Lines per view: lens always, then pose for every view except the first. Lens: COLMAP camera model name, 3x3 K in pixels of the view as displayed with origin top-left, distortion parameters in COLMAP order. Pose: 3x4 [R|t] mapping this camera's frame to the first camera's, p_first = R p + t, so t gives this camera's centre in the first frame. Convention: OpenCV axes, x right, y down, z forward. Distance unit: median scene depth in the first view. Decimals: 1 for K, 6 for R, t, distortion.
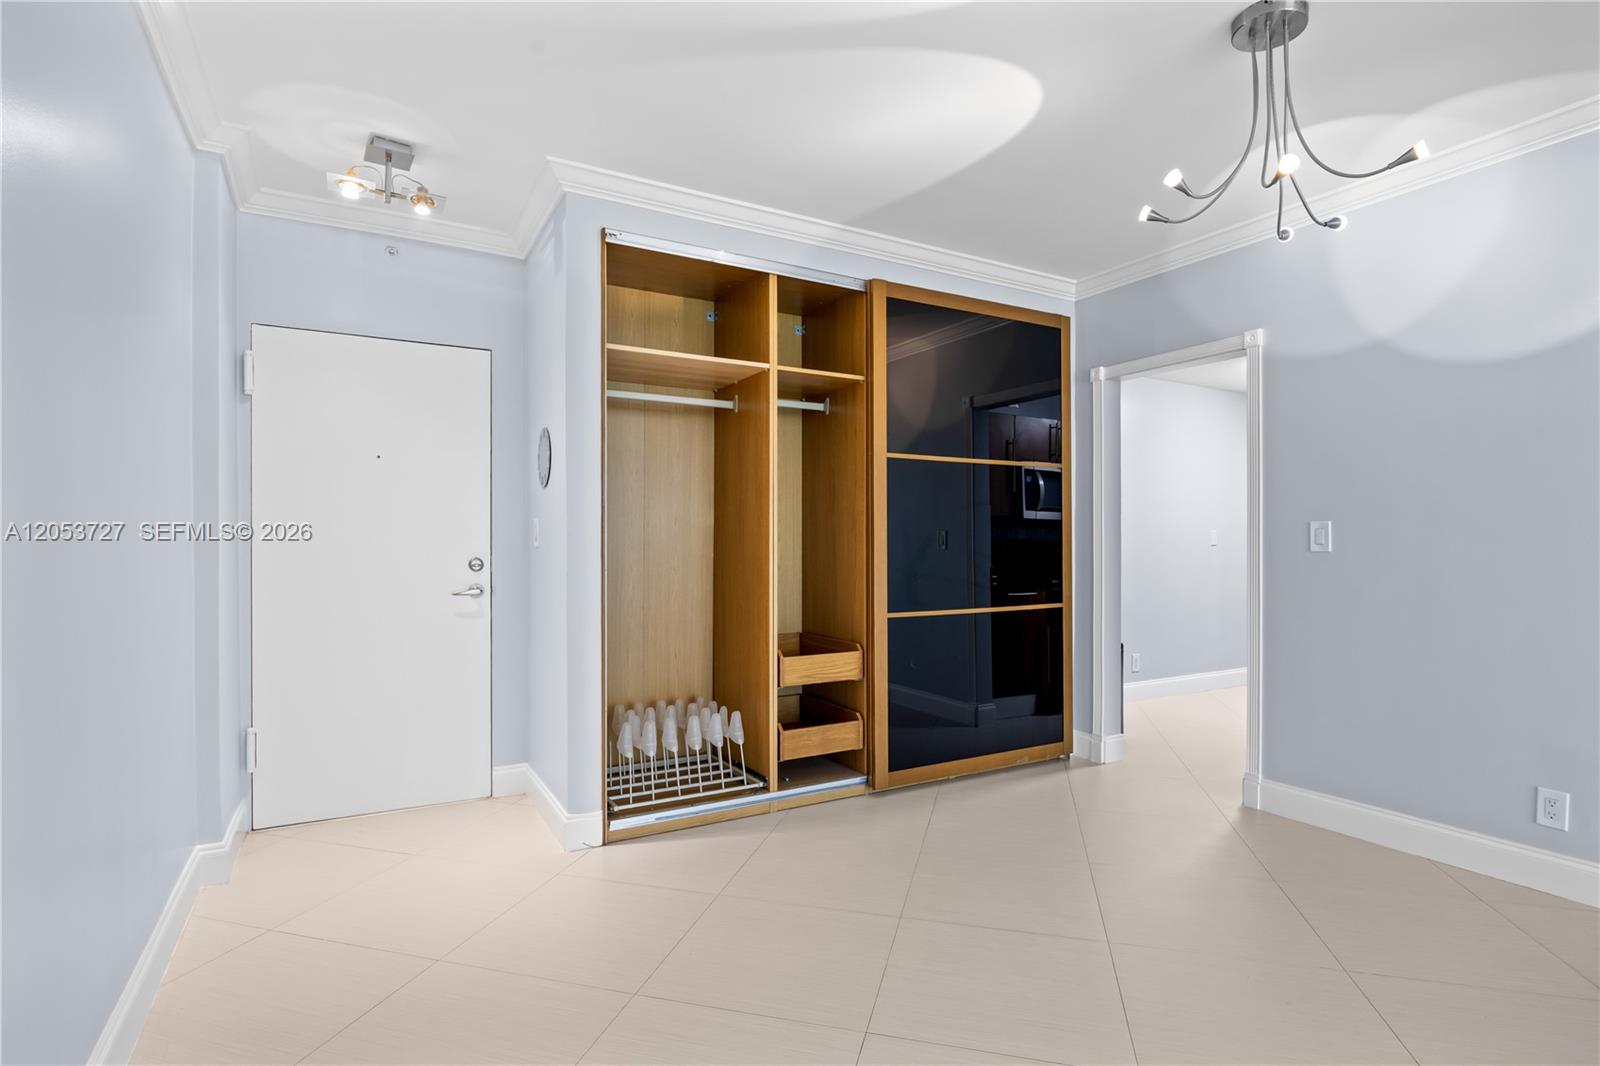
lens RADIAL K [[812.3, 0, 800.1], [0, 812.3, 549.6], [0, 0, 1]] dist [-0.015652, -0.000135]
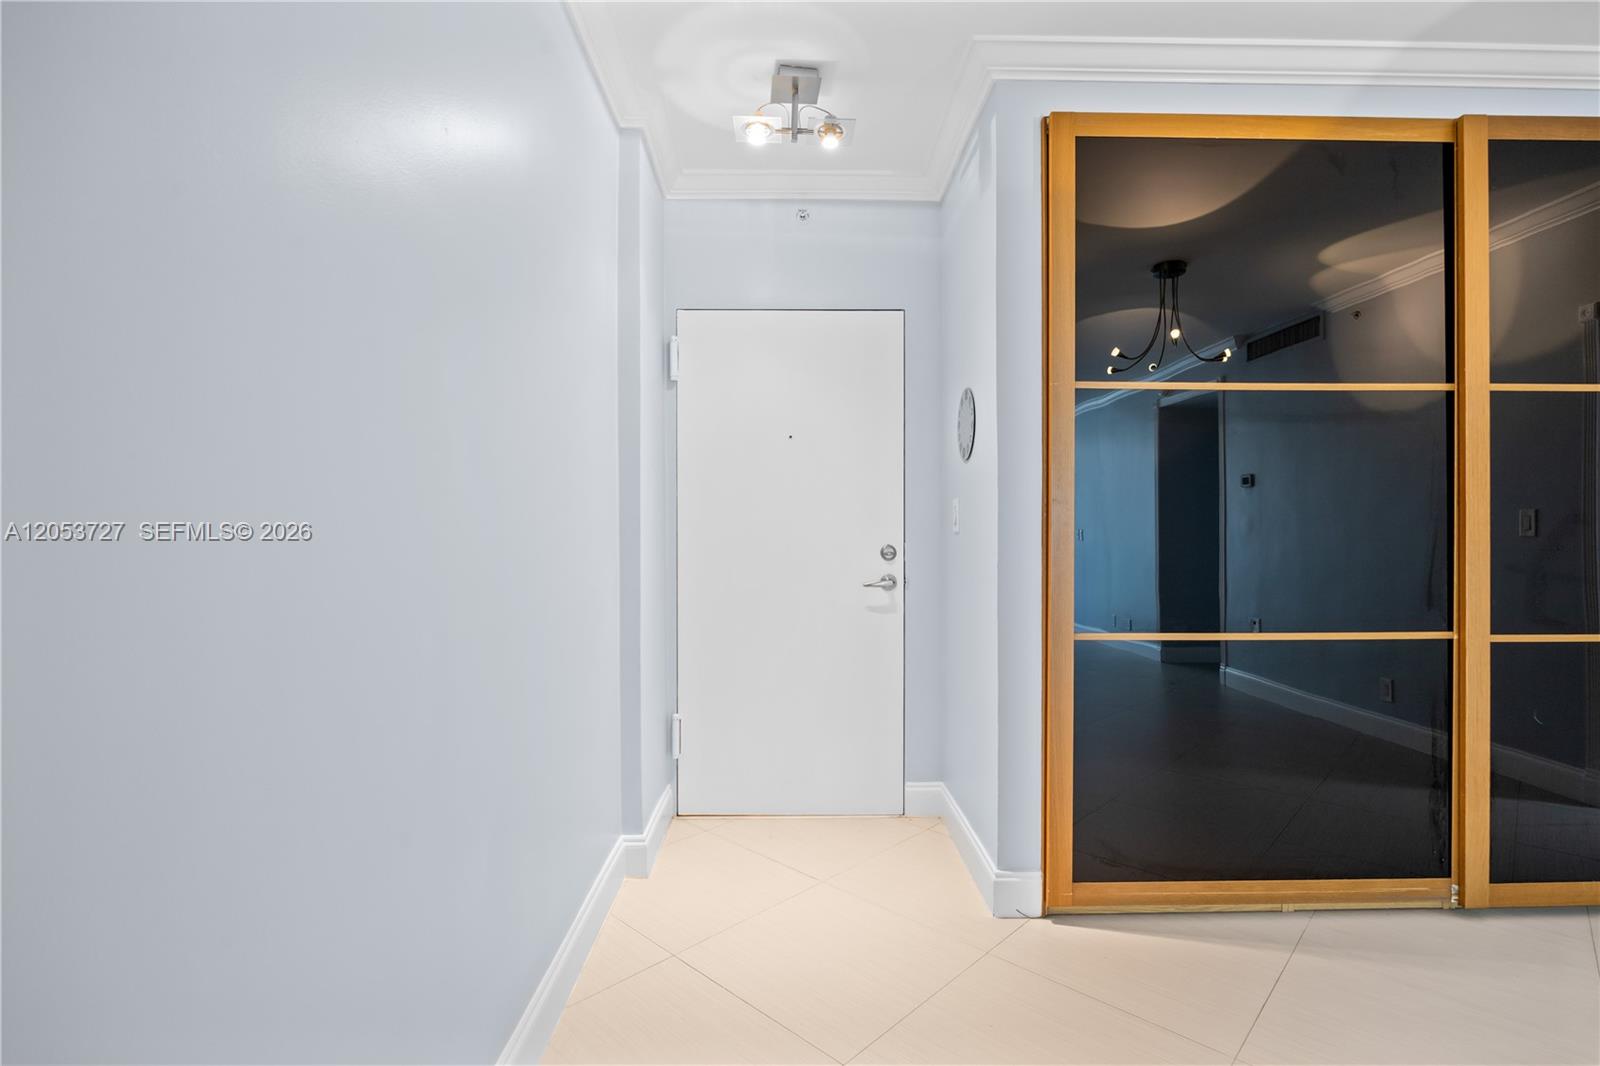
lens RADIAL K [[738.8, 0, 791.2], [0, 738.8, 536.6], [0, 0, 1]] dist [-0.018778, -0.000051]
pose [[0.876096, 0.000121, -0.482137, -0.114947], [-0.001203, 0.999997, -0.001936, 0.003089], [0.482135, 0.002276, 0.876094, 0.267234]]
